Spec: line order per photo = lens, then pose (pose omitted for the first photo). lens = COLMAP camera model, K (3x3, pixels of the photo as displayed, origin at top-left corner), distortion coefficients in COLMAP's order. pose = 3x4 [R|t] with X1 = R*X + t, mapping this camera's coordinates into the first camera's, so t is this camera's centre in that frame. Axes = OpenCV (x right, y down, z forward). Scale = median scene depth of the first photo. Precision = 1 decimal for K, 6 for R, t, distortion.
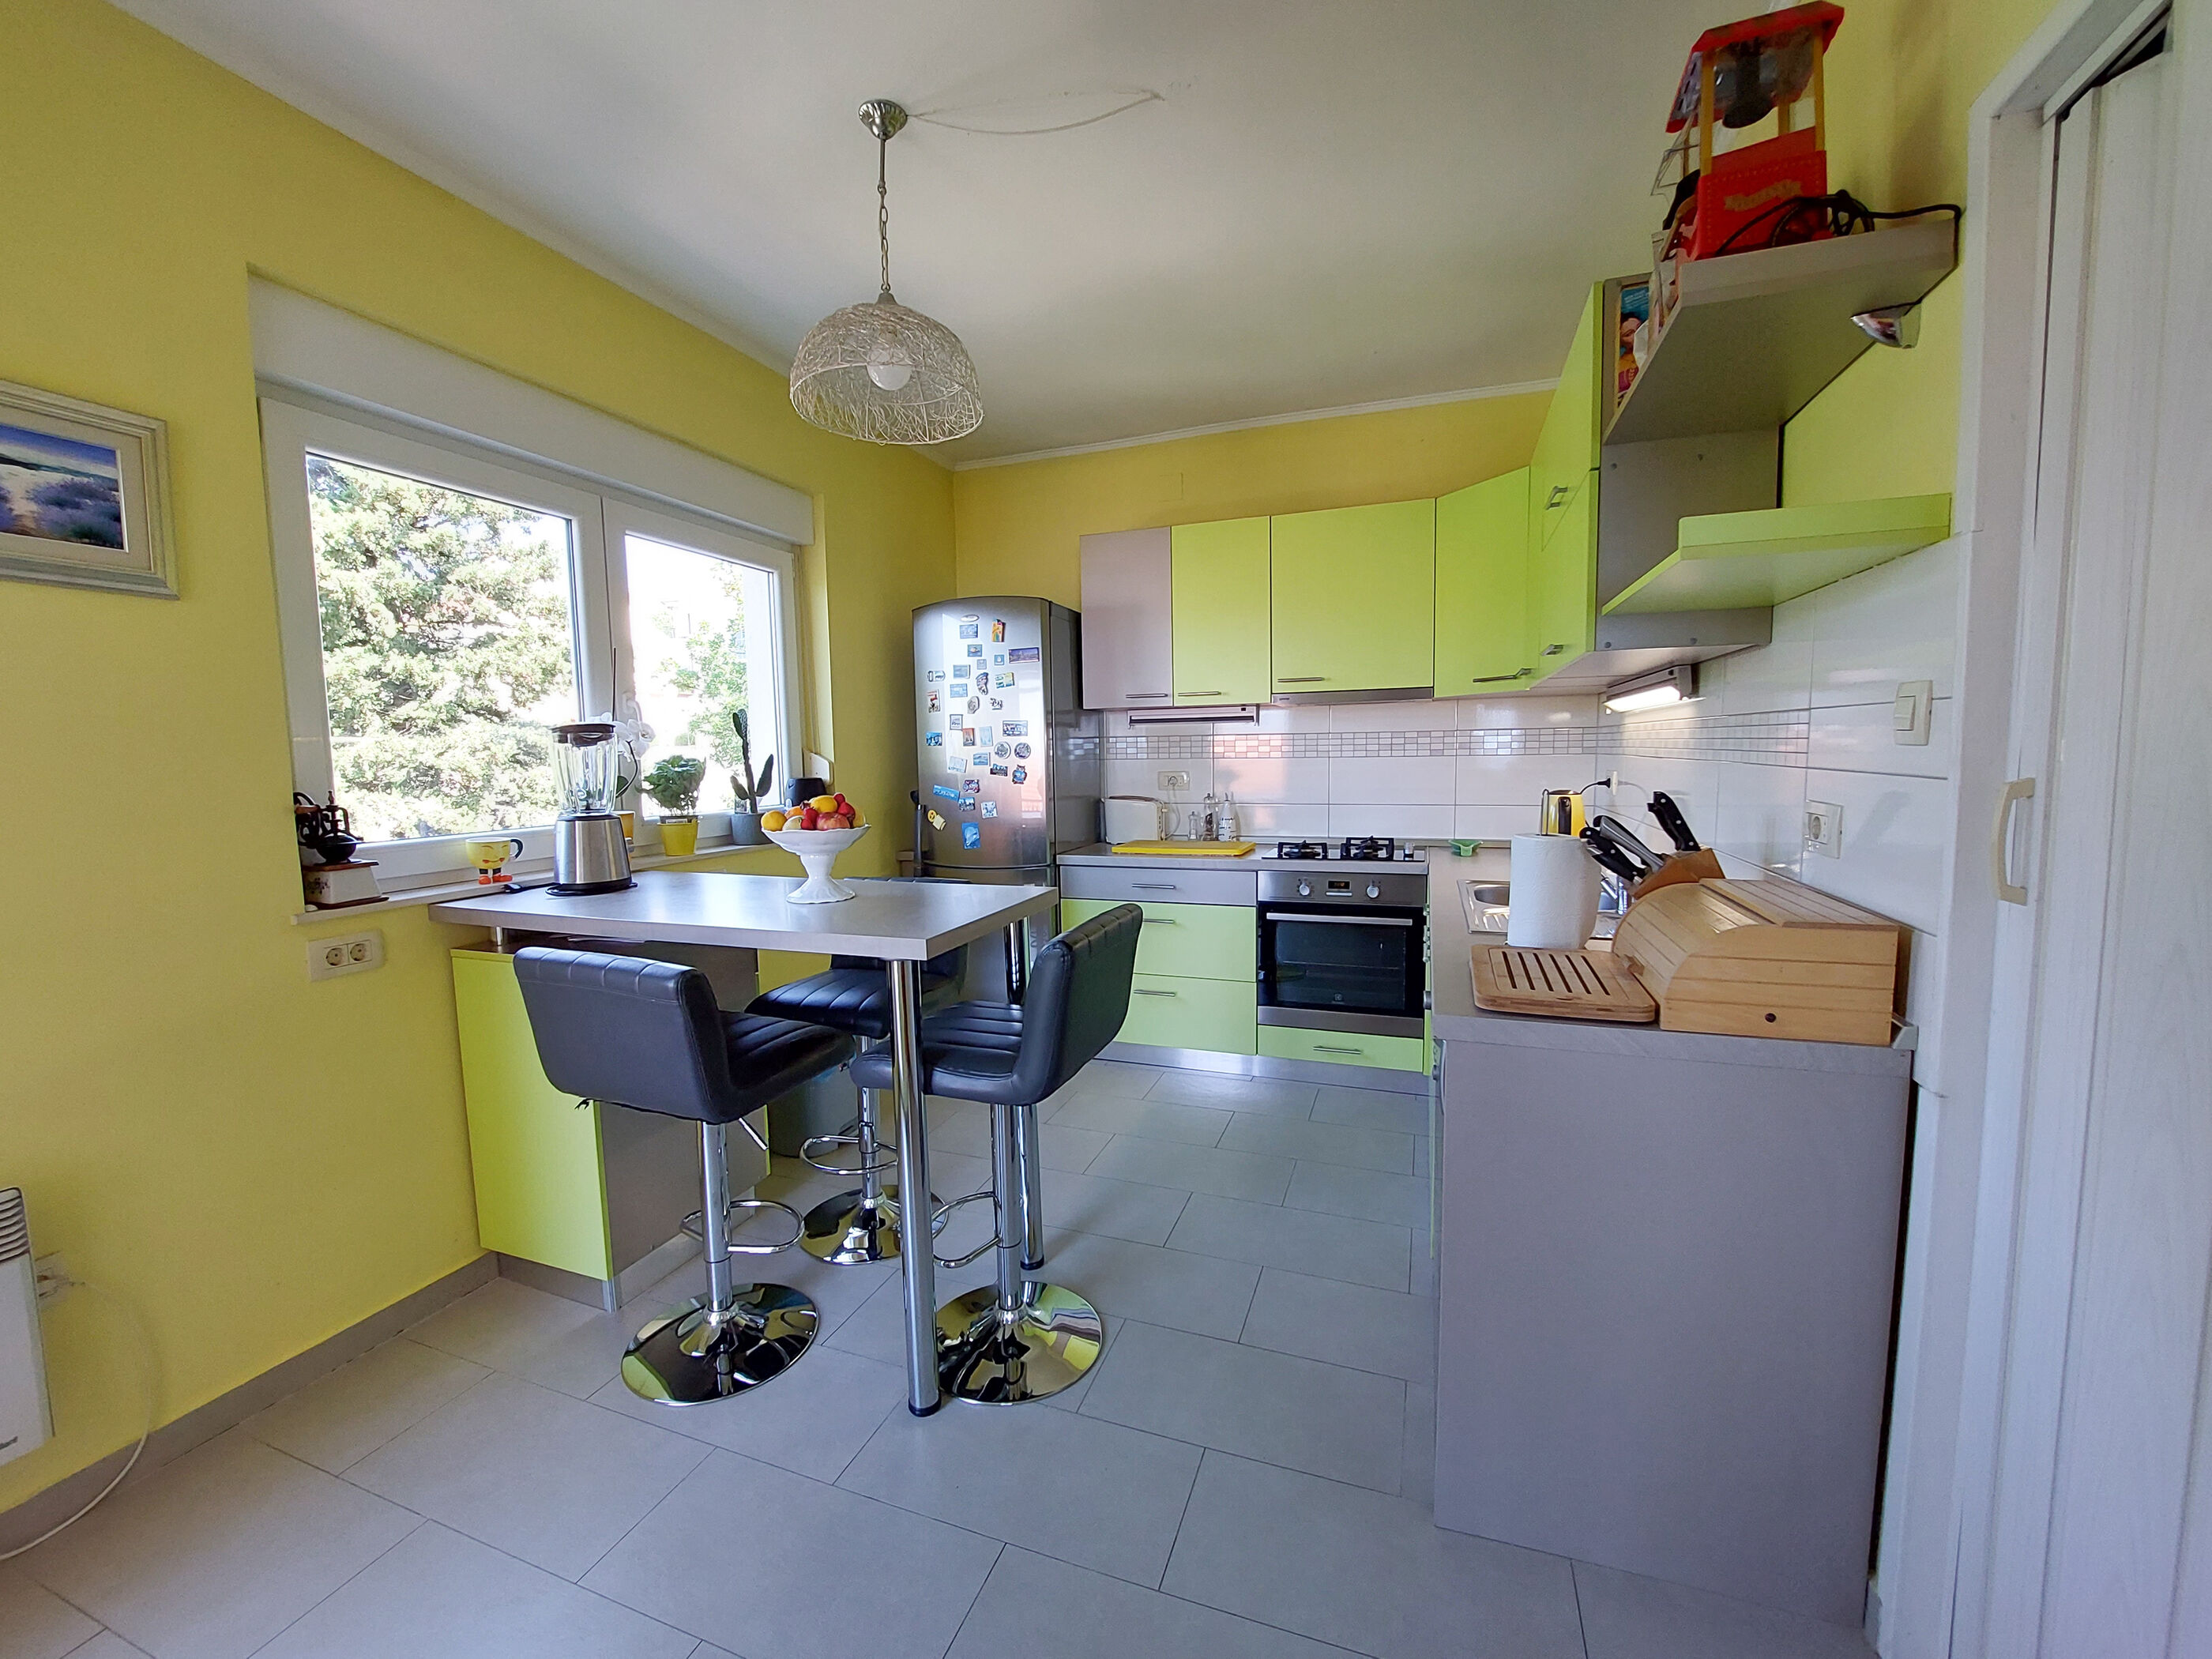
lens RADIAL K [[885.8, 0, 1112.1], [0, 885.8, 837.1], [0, 0, 1]] dist [-0.012506, -0.001768]
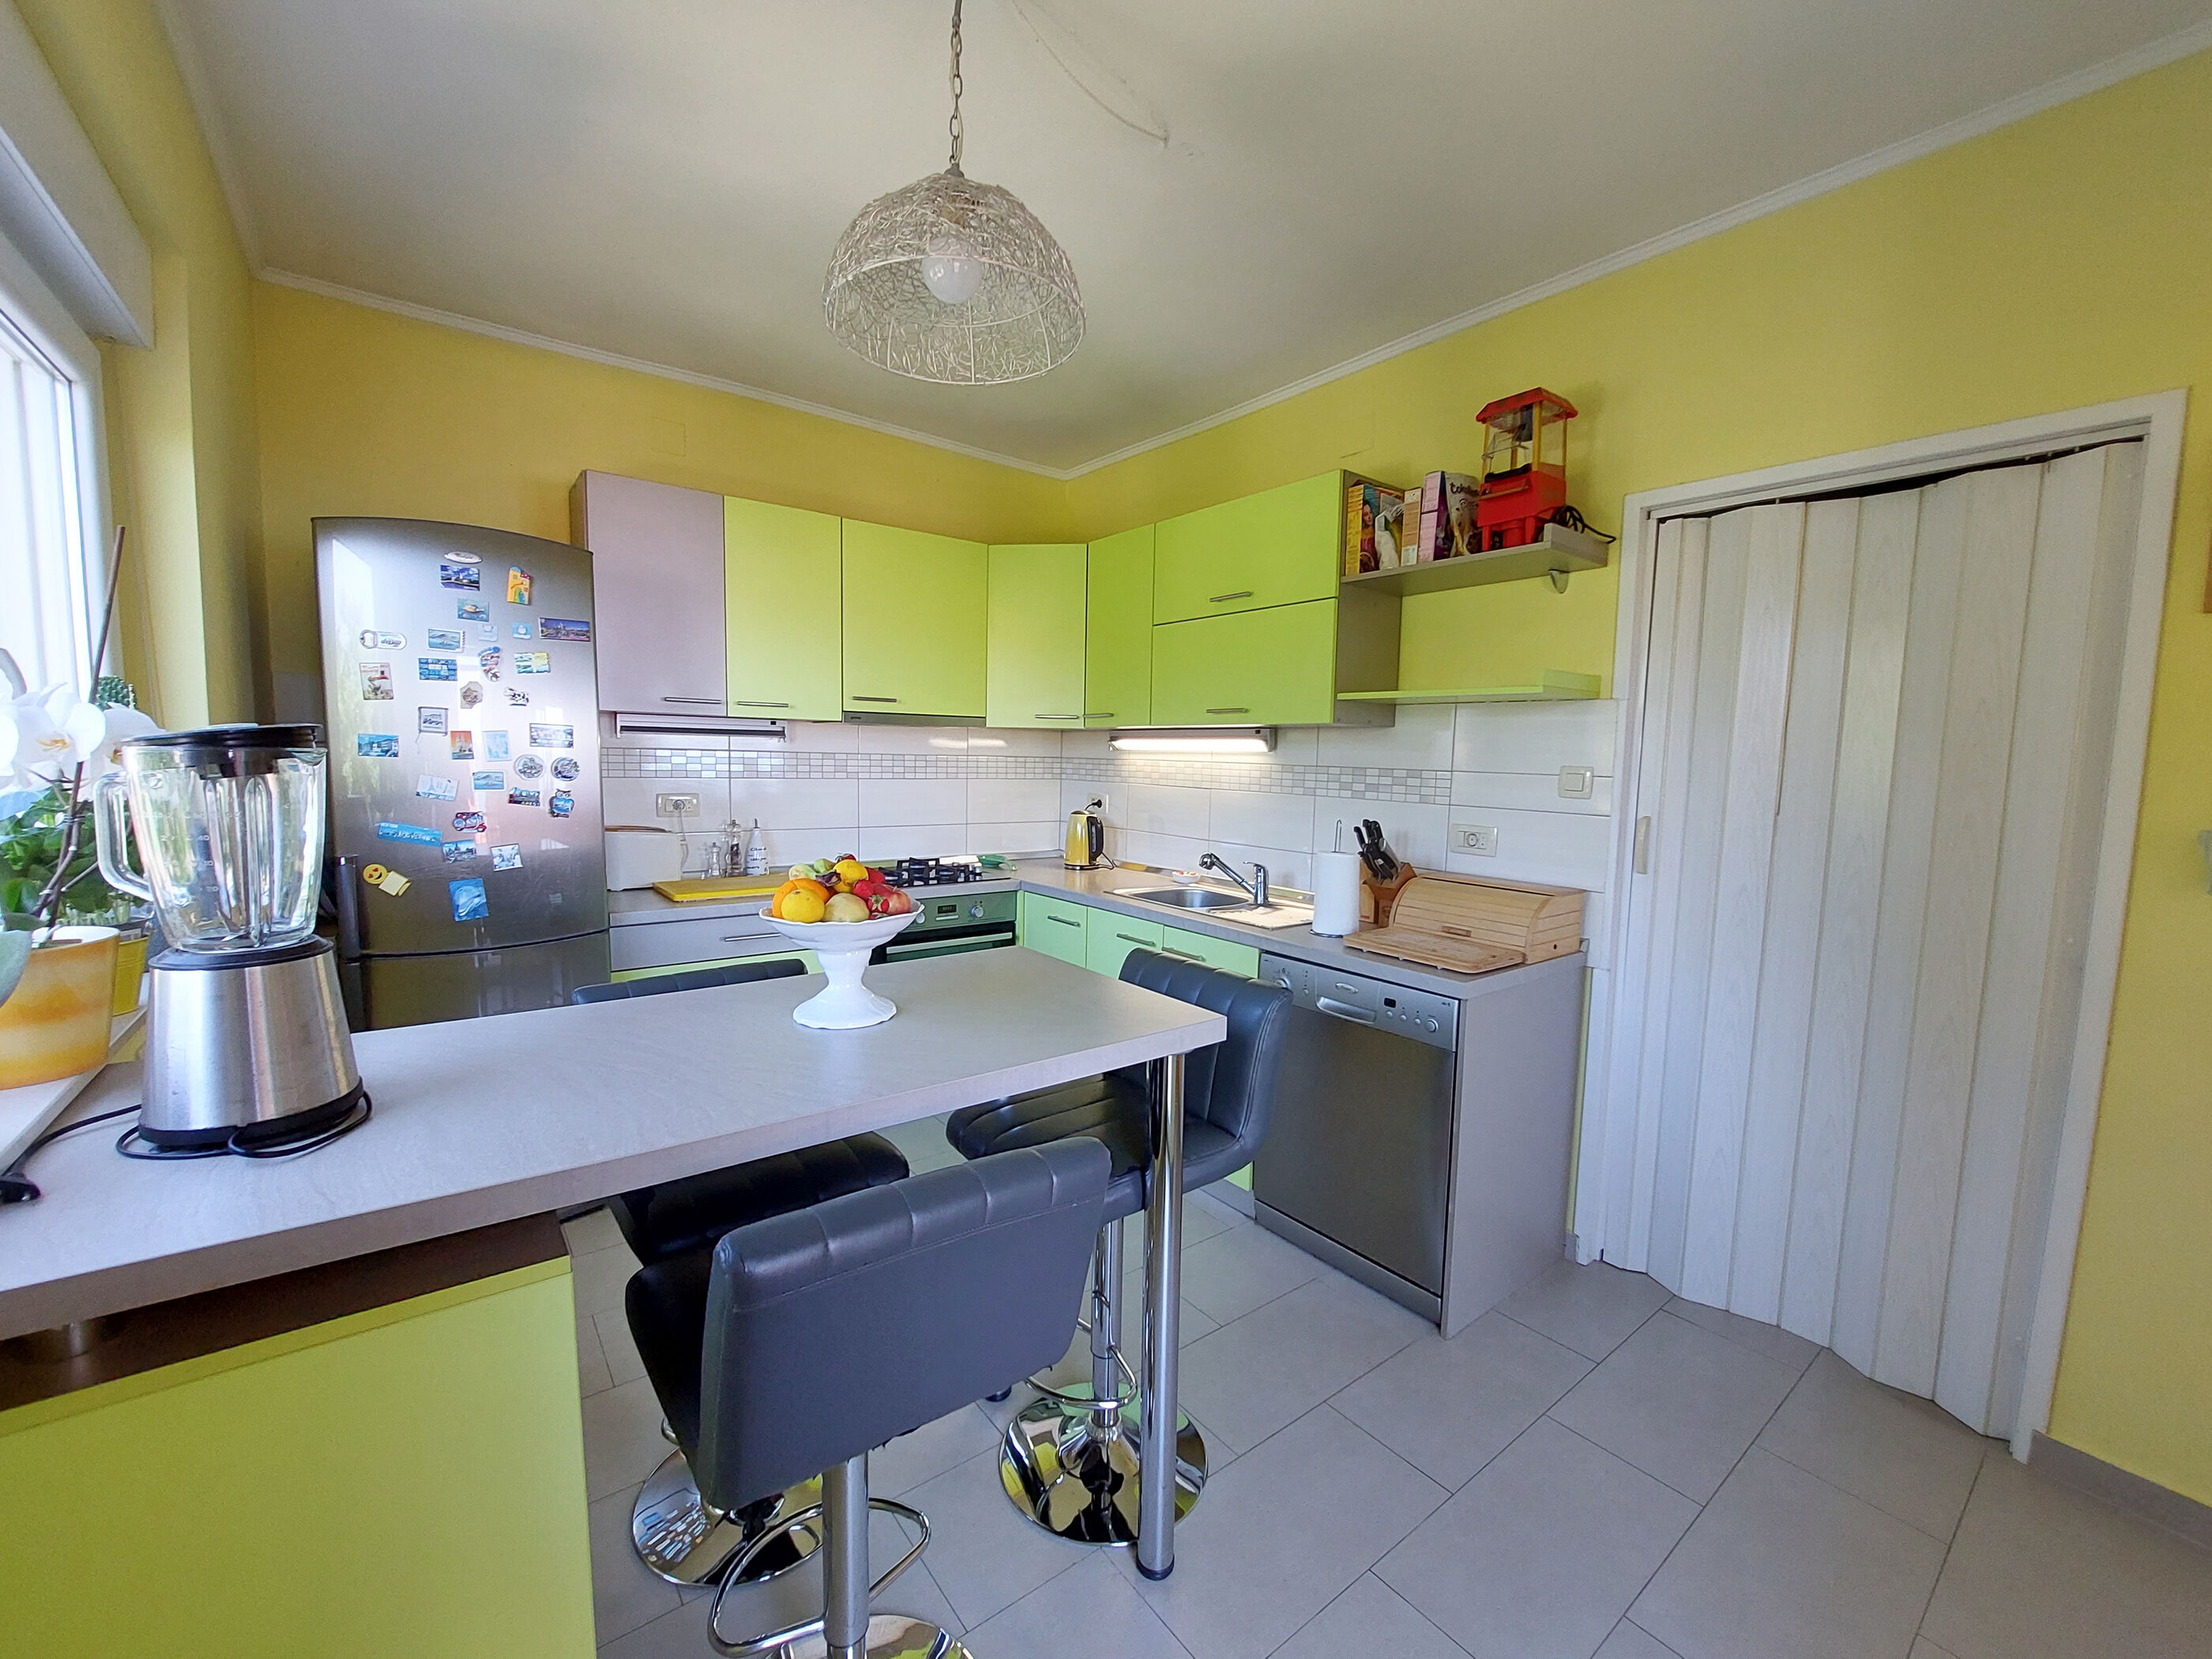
lens RADIAL K [[885.8, 0, 1102.8], [0, 885.8, 841.5], [0, 0, 1]] dist [-0.012506, -0.001768]
pose [[0.536906, -0.051983, 0.842039, -0.483776], [0.050146, 0.998302, 0.029656, -0.043006], [-0.842150, 0.026303, 0.538601, 0.297694]]
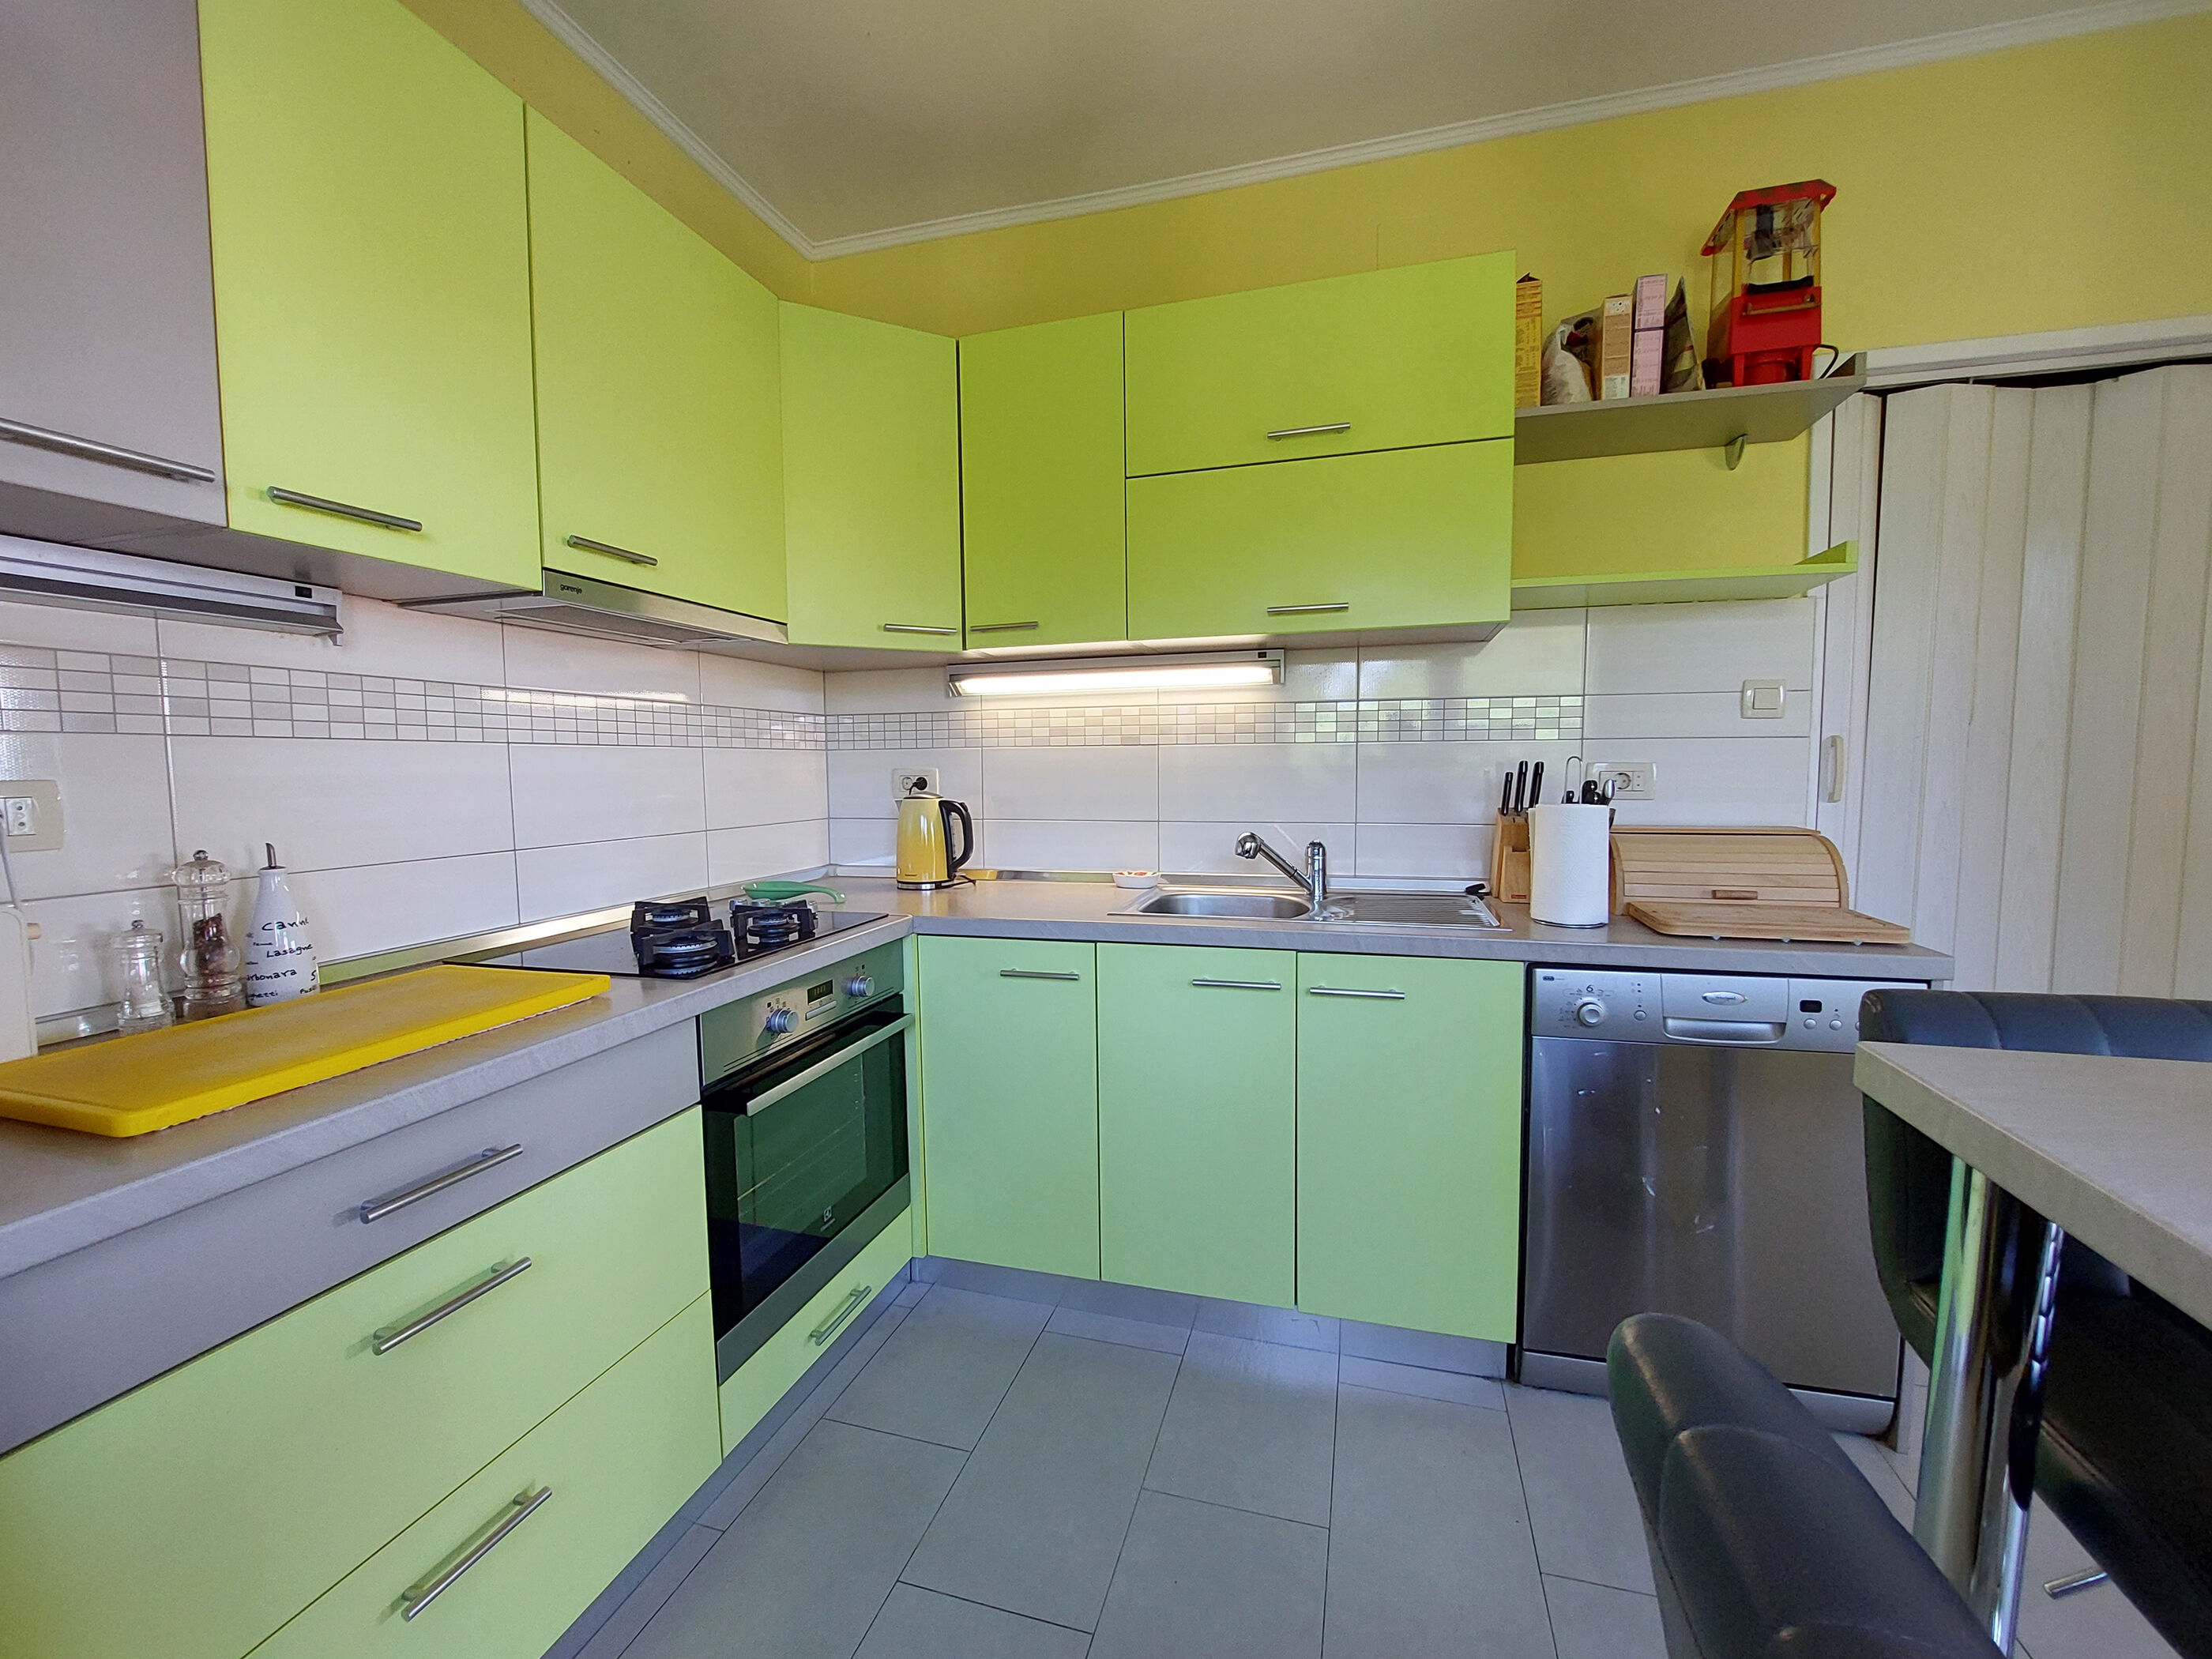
lens RADIAL K [[885.8, 0, 1114.4], [0, 885.8, 833.7], [0, 0, 1]] dist [-0.012506, -0.001768]
pose [[-0.064457, -0.059670, 0.996135, -0.238679], [0.110085, 0.991693, 0.066527, -0.048182], [-0.991830, 0.113947, -0.057352, 0.836245]]
